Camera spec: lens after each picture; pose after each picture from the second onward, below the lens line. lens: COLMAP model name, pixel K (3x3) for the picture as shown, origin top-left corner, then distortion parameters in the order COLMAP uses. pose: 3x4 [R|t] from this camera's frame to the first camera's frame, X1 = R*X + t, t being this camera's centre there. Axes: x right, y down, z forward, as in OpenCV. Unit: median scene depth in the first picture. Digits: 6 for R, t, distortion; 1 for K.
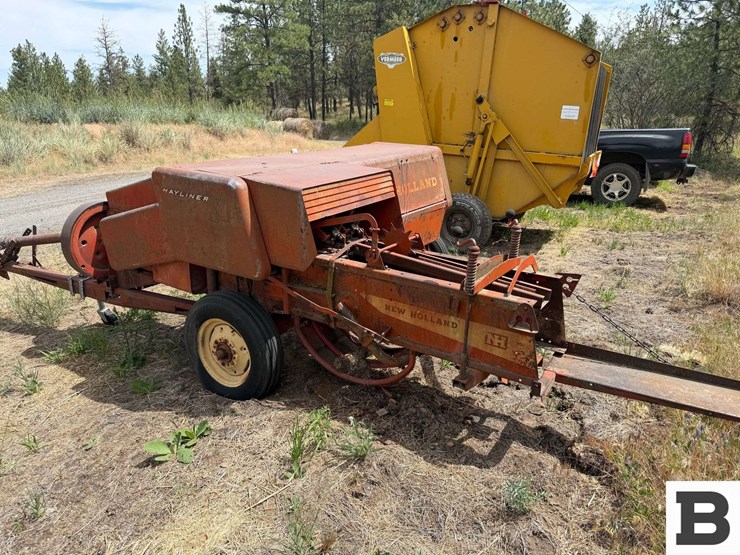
lens RADIAL K [[525.4, 0, 365.4], [0, 525.4, 278.3], [0, 0, 1]] dist [0.150344, -0.306684]
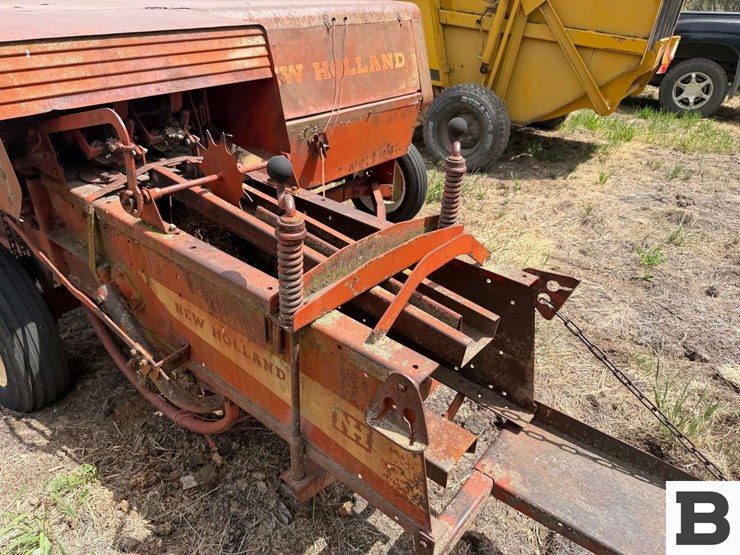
lens RADIAL K [[529.3, 0, 370.7], [0, 529.3, 272.8], [0, 0, 1]] dist [0.002147, -0.021124]
pose [[0.994571, 0.078236, -0.068611, 0.129729], [-0.064191, 0.980218, 0.187223, -0.041753], [0.081902, -0.181802, 0.979918, 0.275134]]
